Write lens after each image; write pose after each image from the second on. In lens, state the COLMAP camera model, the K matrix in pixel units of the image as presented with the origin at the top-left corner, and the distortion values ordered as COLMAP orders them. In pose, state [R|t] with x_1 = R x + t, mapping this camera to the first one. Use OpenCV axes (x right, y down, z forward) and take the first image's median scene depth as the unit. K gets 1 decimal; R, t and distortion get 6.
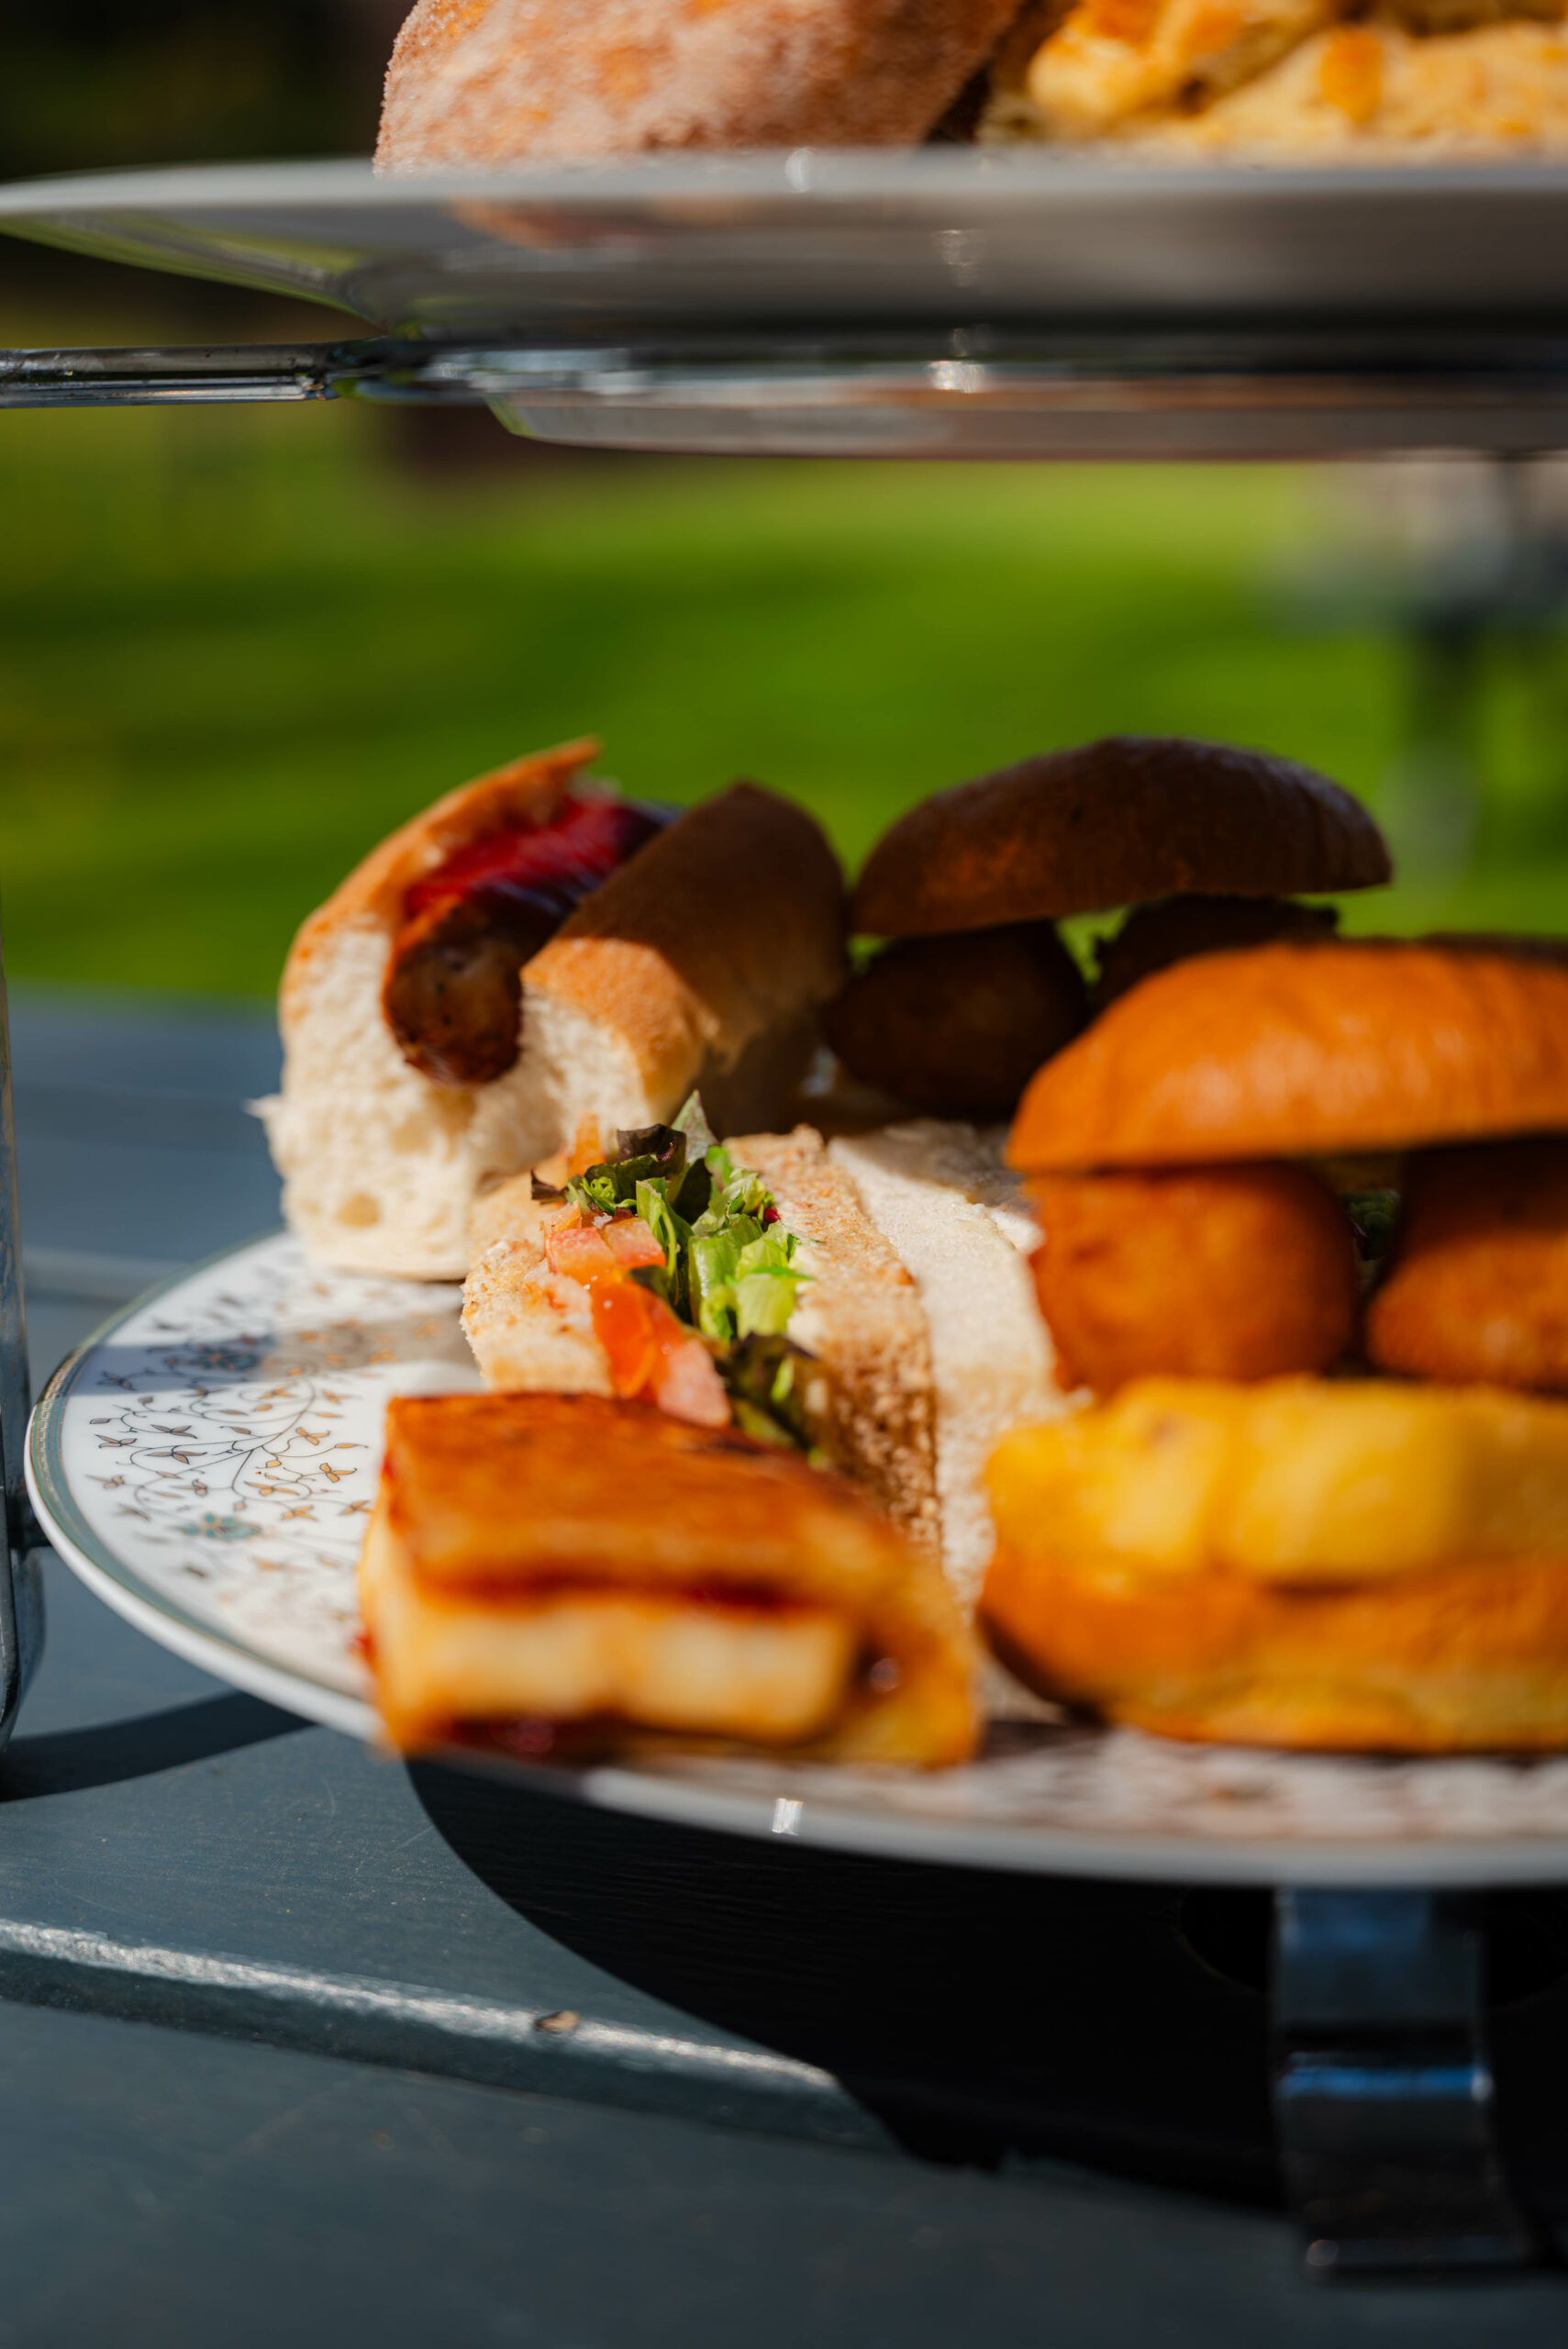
lens RADIAL K [[3639.8, 0, 784.0], [0, 3639.8, 1174.5], [0, 0, 1]] dist [-0.009832, -0.006895]
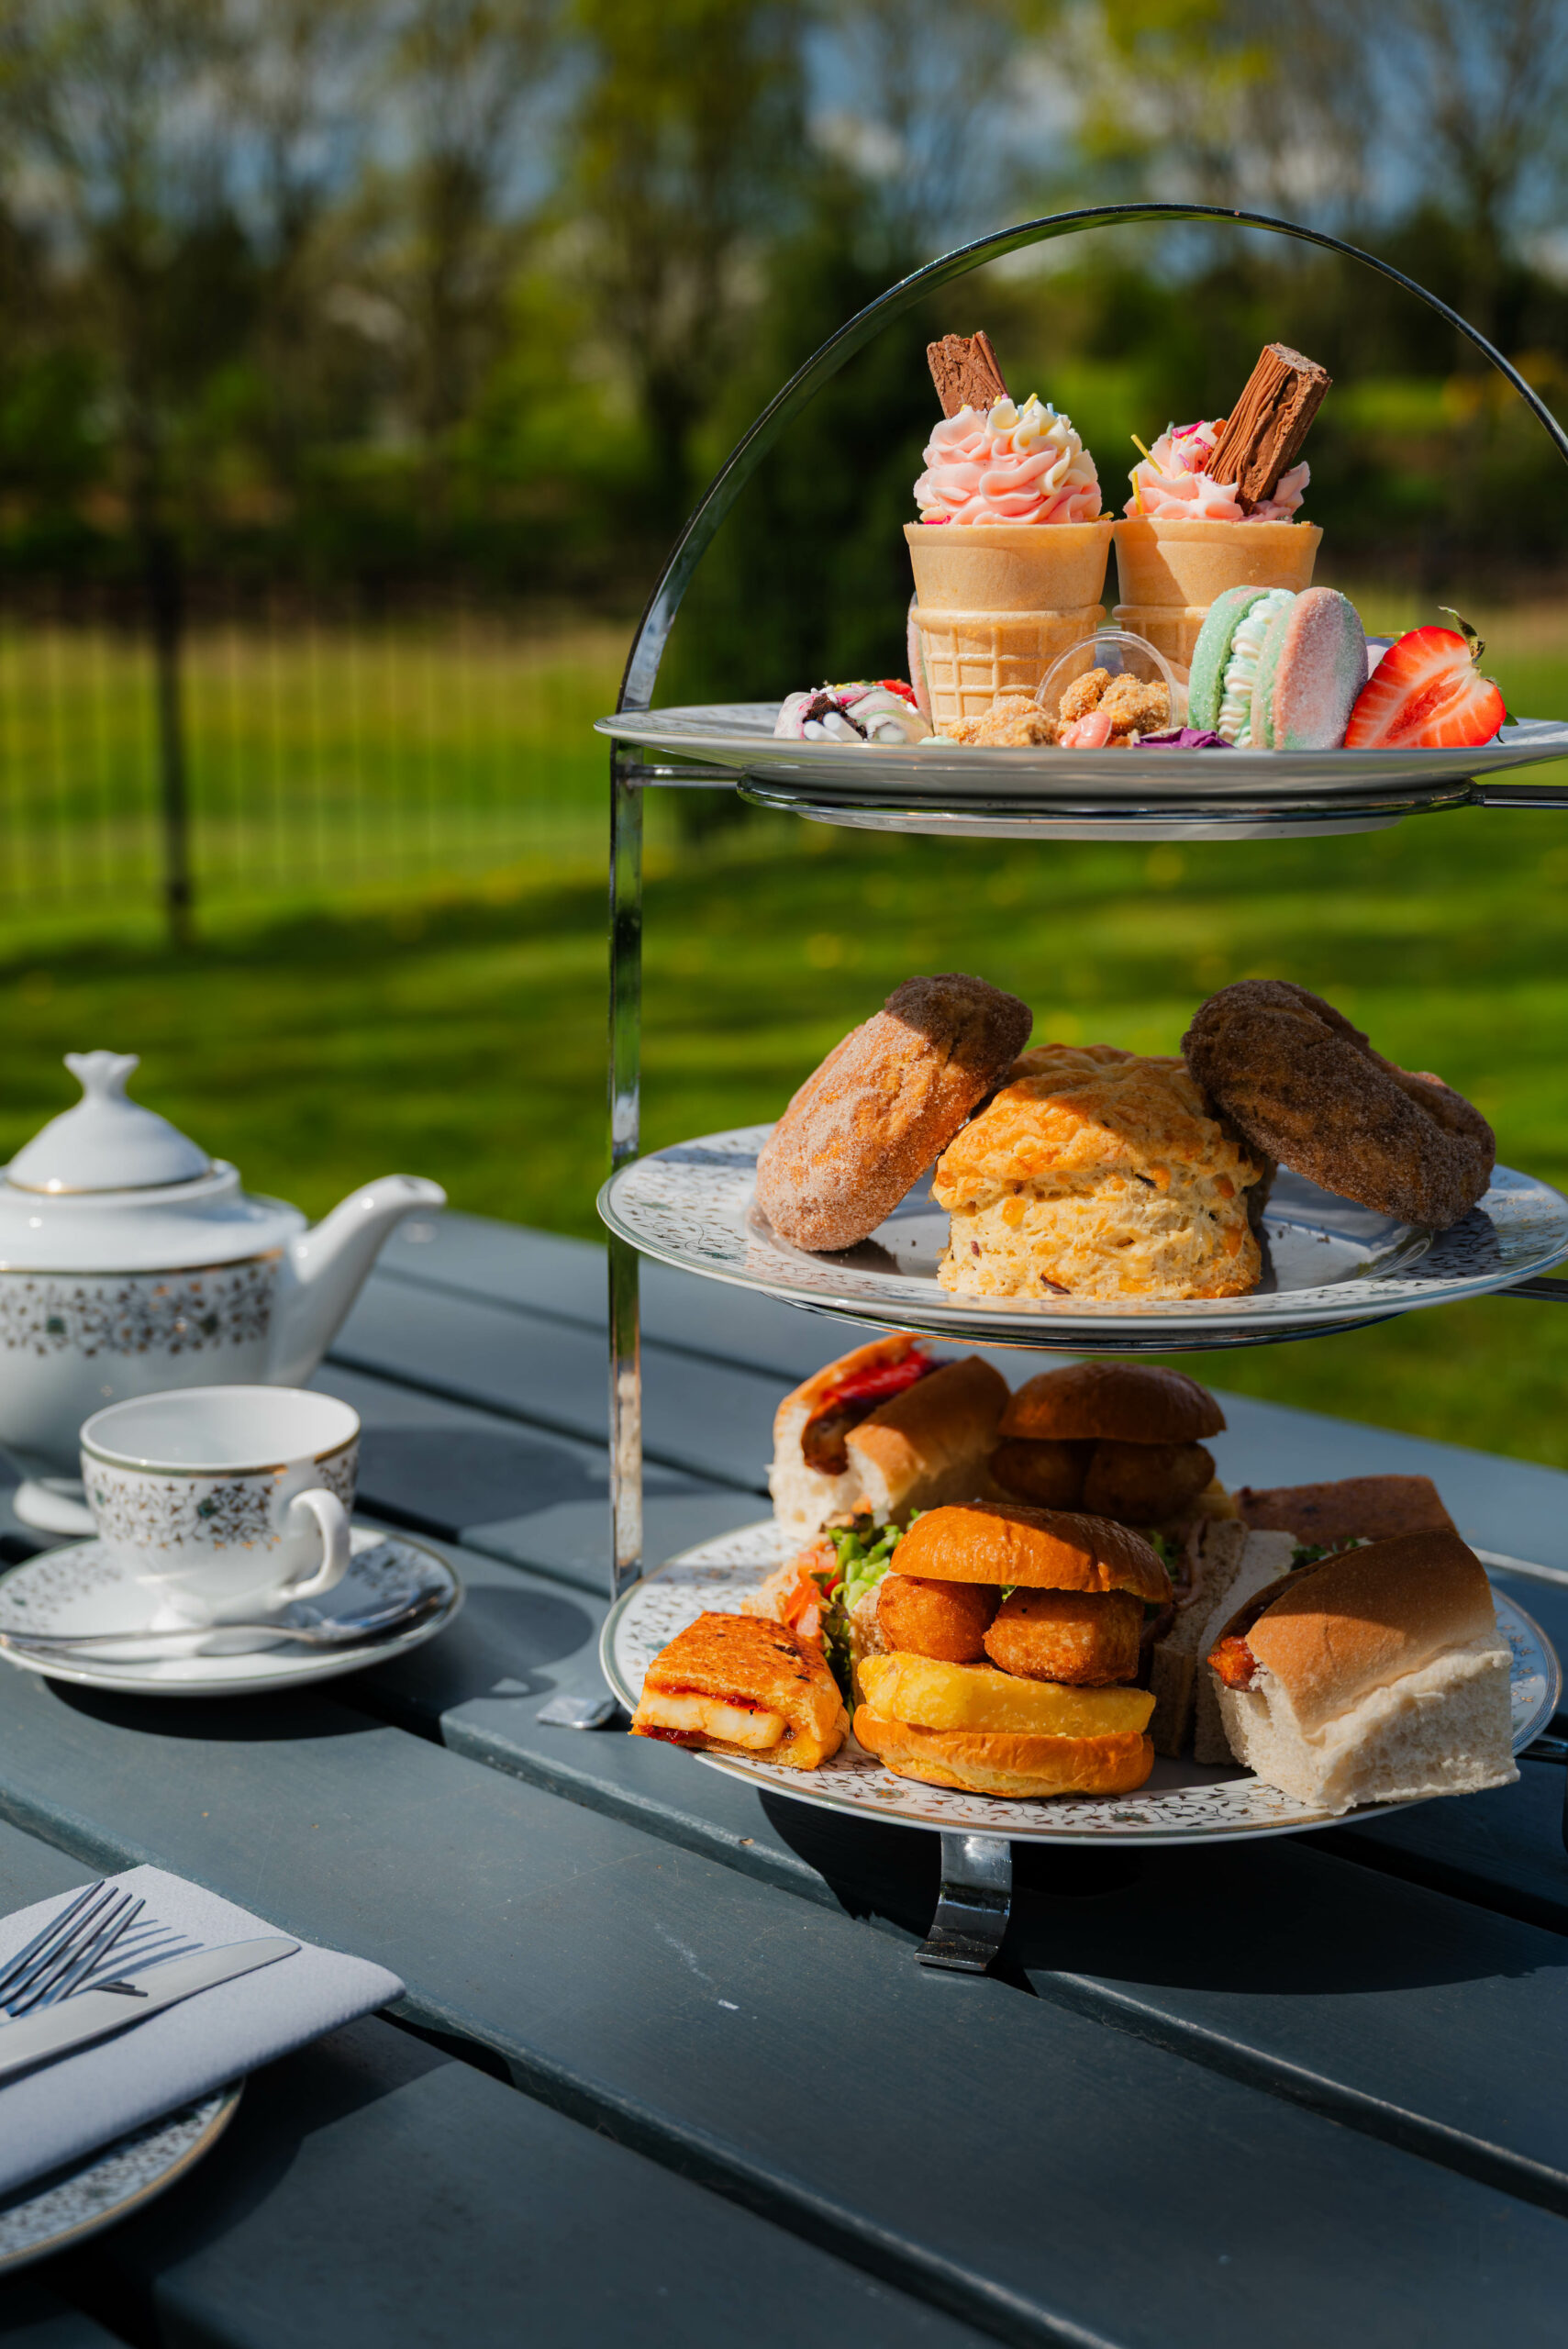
lens RADIAL K [[2841.7, 0, 784.0], [0, 2841.7, 1174.5], [0, 0, 1]] dist [0.003914, 0.004383]
pose [[0.928089, 0.084348, -0.362680, 0.586537], [-0.094569, 0.995463, -0.010487, -0.211429], [0.360150, 0.044031, 0.931855, -0.860029]]
